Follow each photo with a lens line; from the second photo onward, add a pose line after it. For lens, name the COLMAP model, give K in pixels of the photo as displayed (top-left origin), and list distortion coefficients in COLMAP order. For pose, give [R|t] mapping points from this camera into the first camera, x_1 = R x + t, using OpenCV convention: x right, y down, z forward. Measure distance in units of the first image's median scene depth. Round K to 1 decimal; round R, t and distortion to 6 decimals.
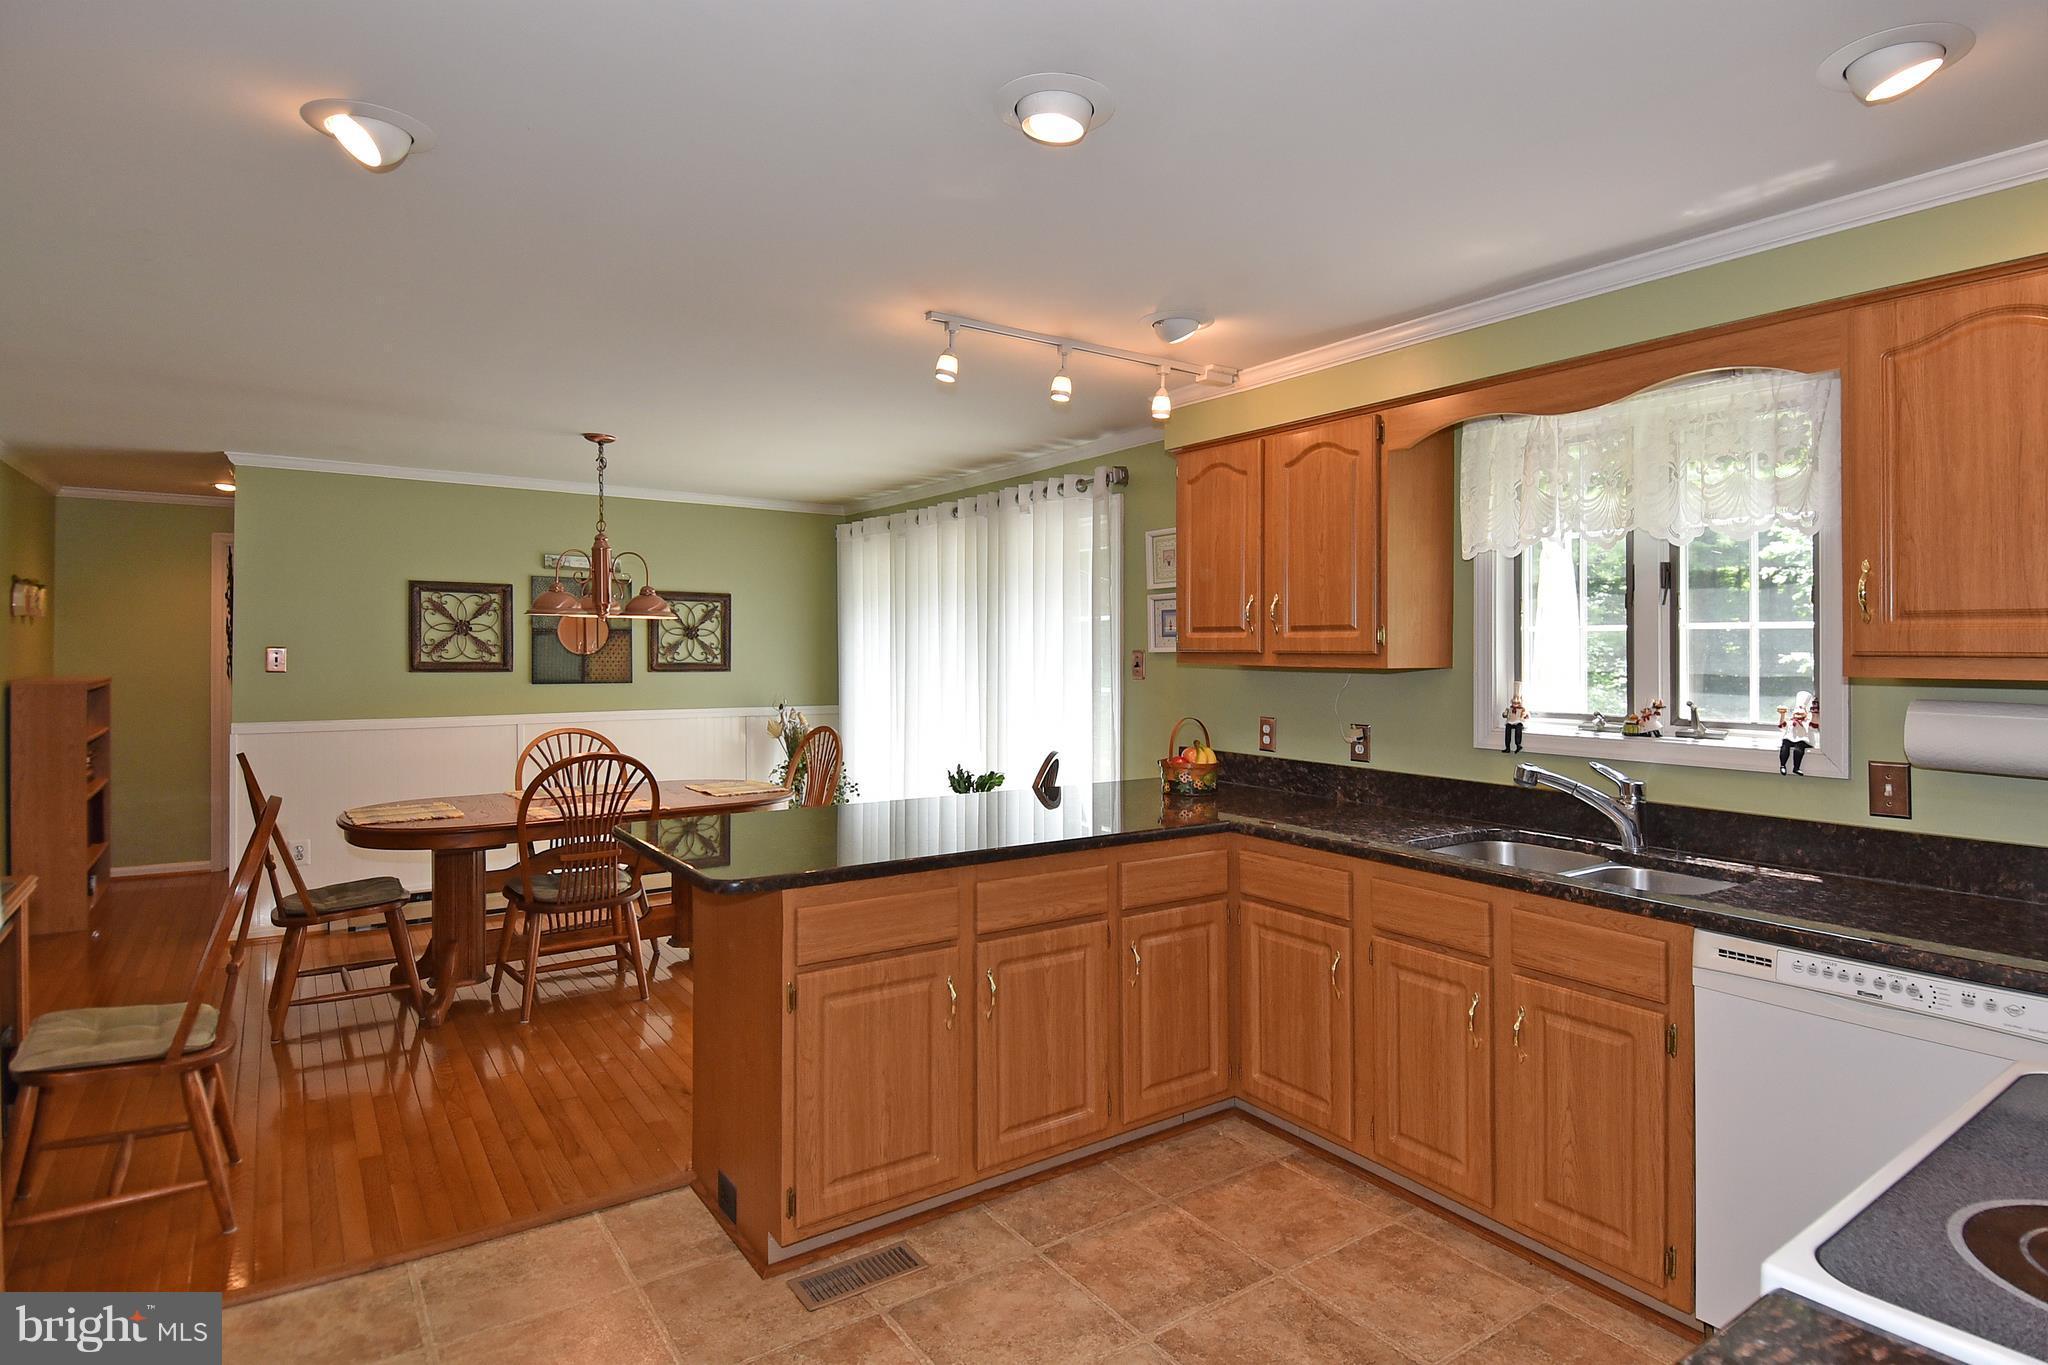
lens RADIAL K [[1036.7, 0, 1003.1], [0, 1036.7, 639.3], [0, 0, 1]] dist [0.047458, -0.040338]
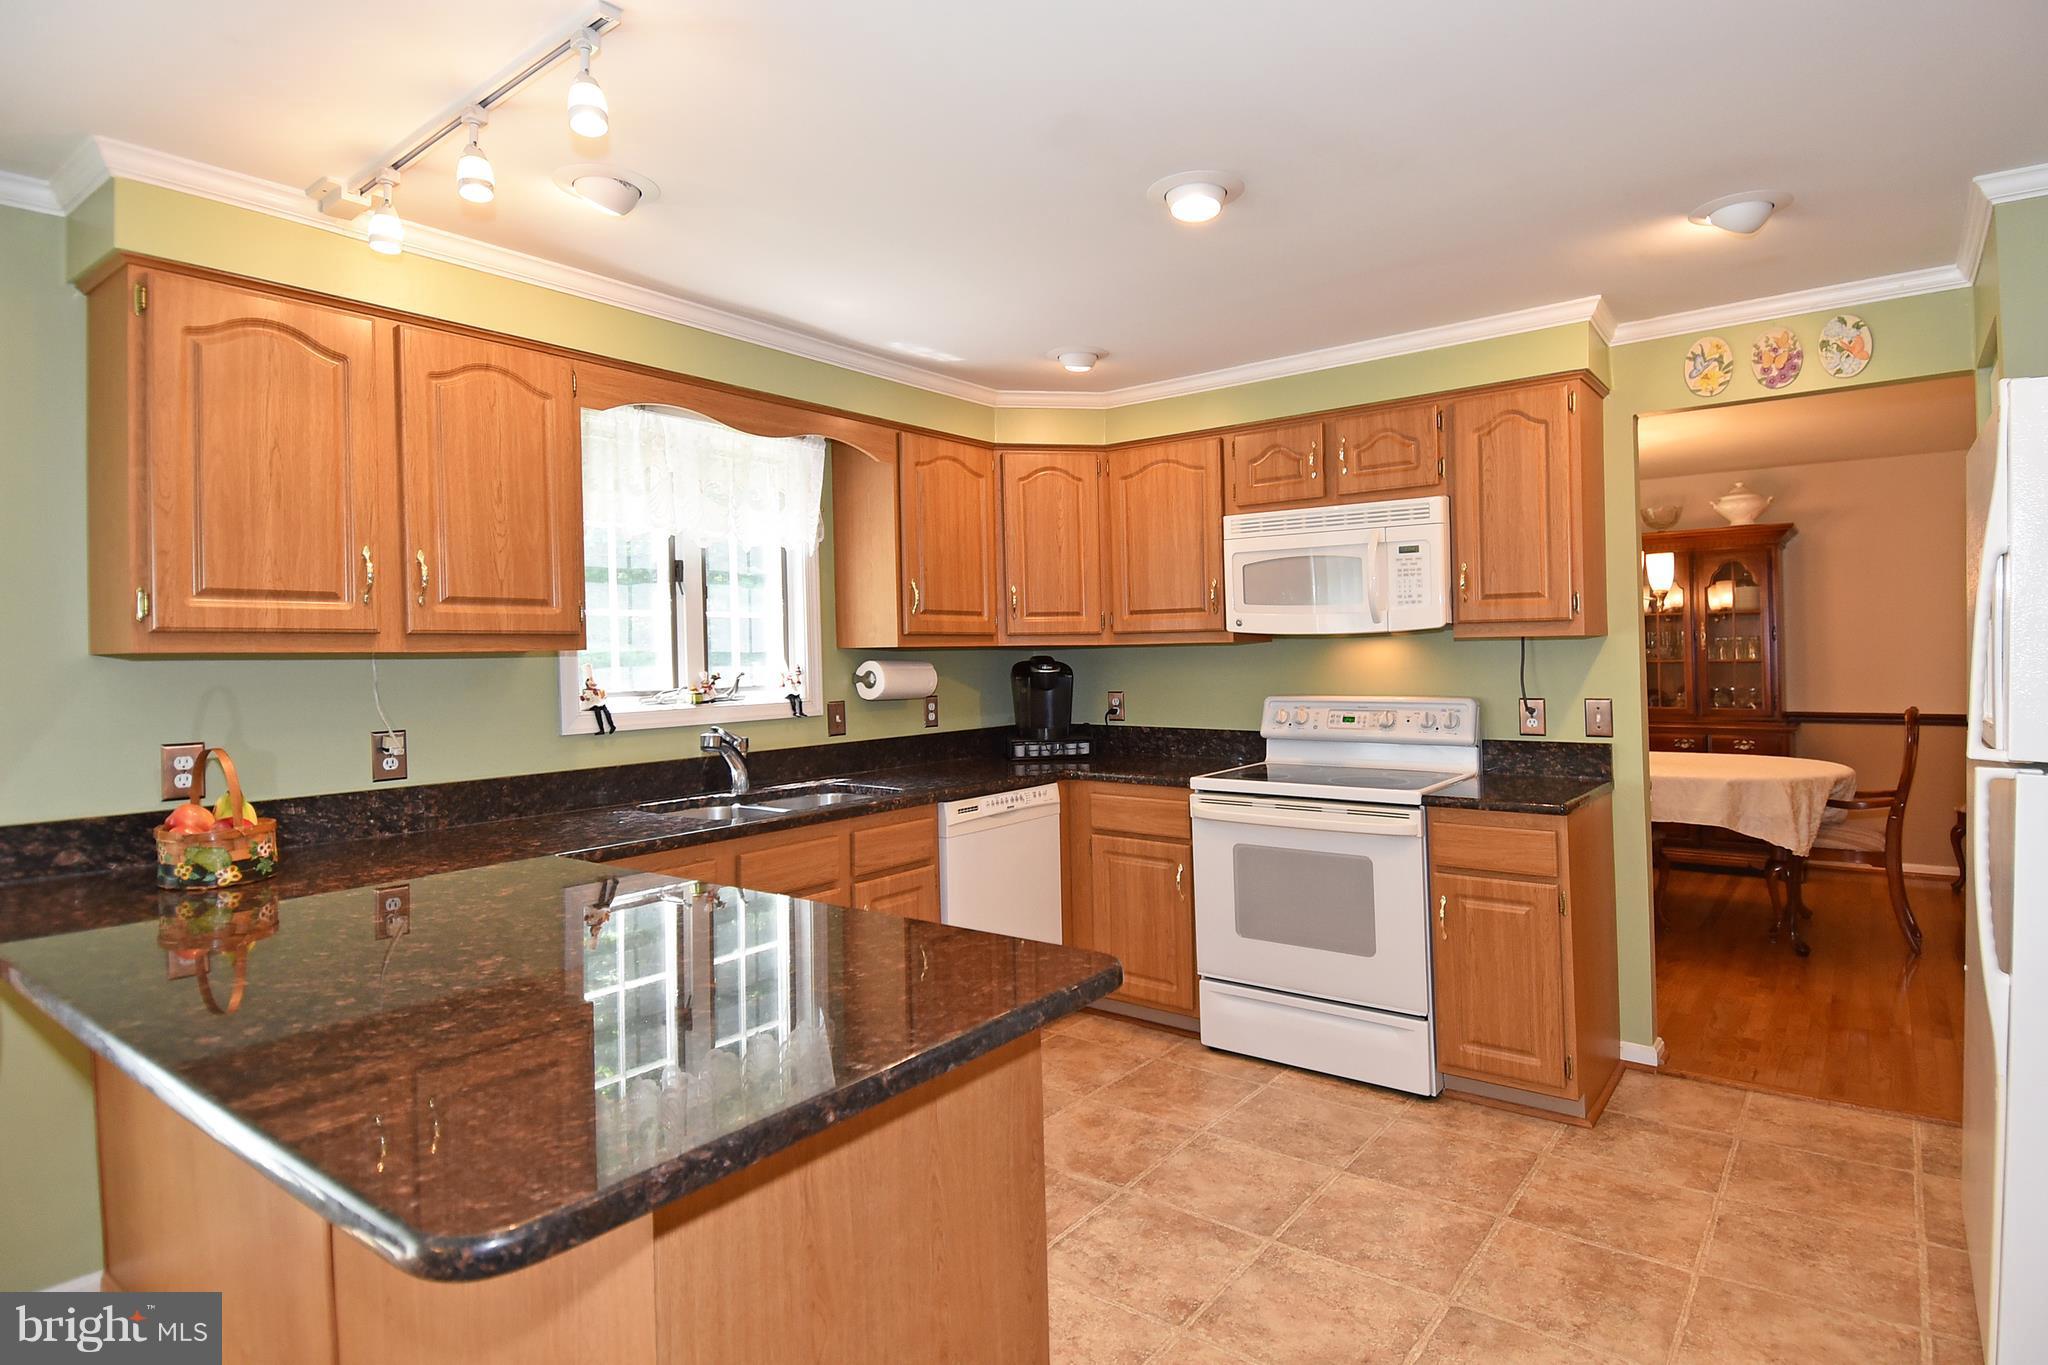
lens RADIAL K [[1098.4, 0, 1027.0], [0, 1098.4, 636.8], [0, 0, 1]] dist [0.045238, -0.053594]
pose [[-0.314201, 0.015736, 0.949226, -0.656479], [0.004570, 0.999876, -0.015063, 0.032381], [-0.949345, -0.000394, -0.314234, 0.947638]]
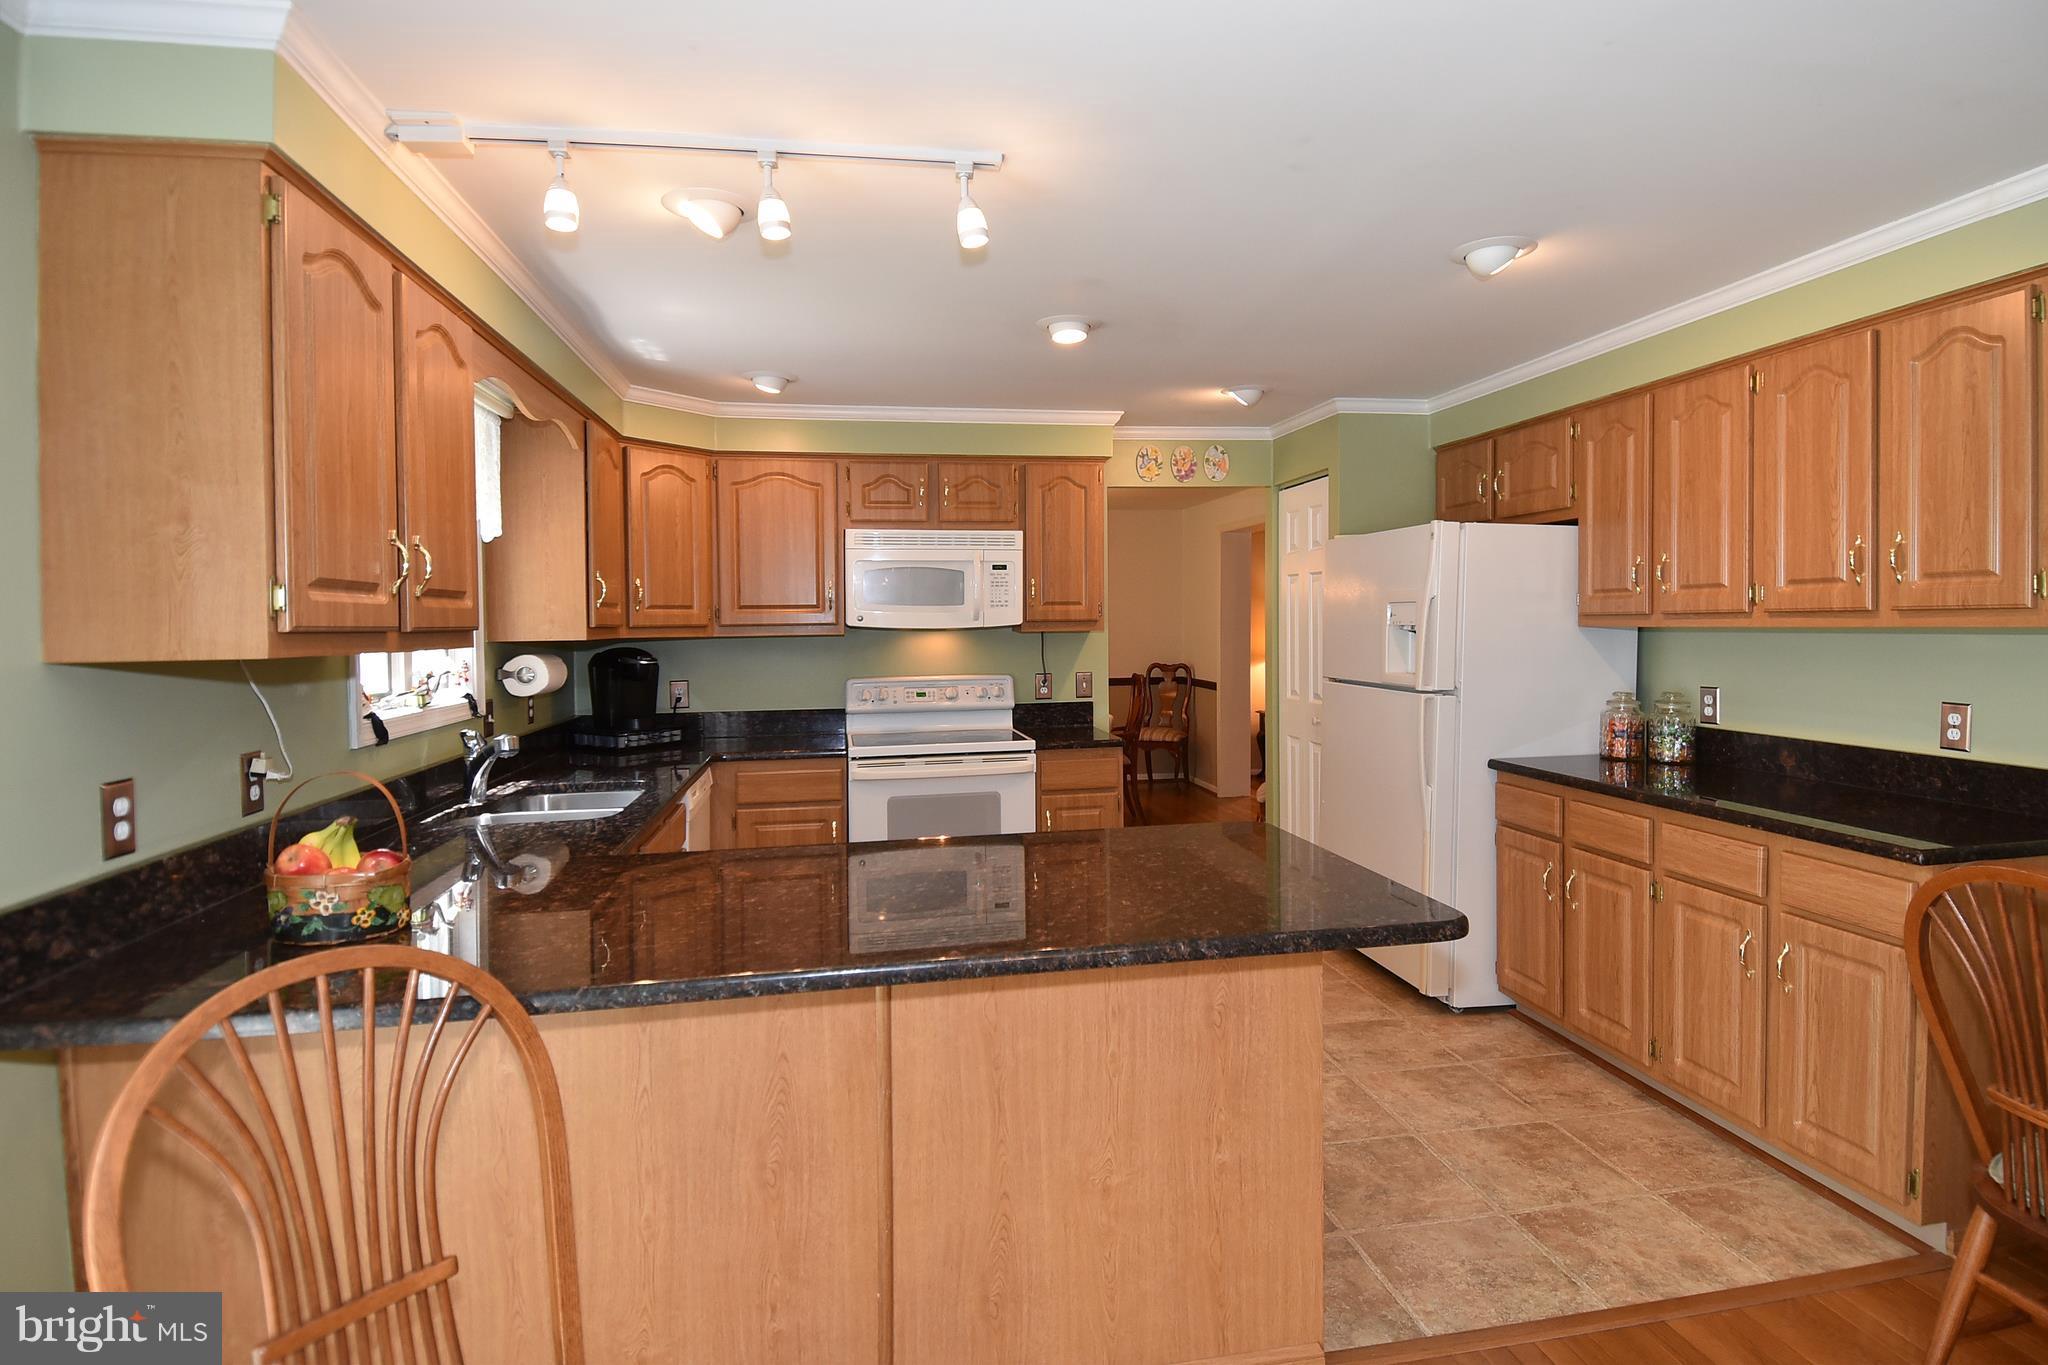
lens RADIAL K [[1083.5, 0, 1082.6], [0, 1083.5, 643.1], [0, 0, 1]] dist [0.056207, -0.055757]
pose [[-0.918541, 0.003271, 0.395311, -0.409367], [0.007818, 0.999921, 0.009892, 0.019685], [-0.395247, 0.012177, -0.918494, 1.598817]]
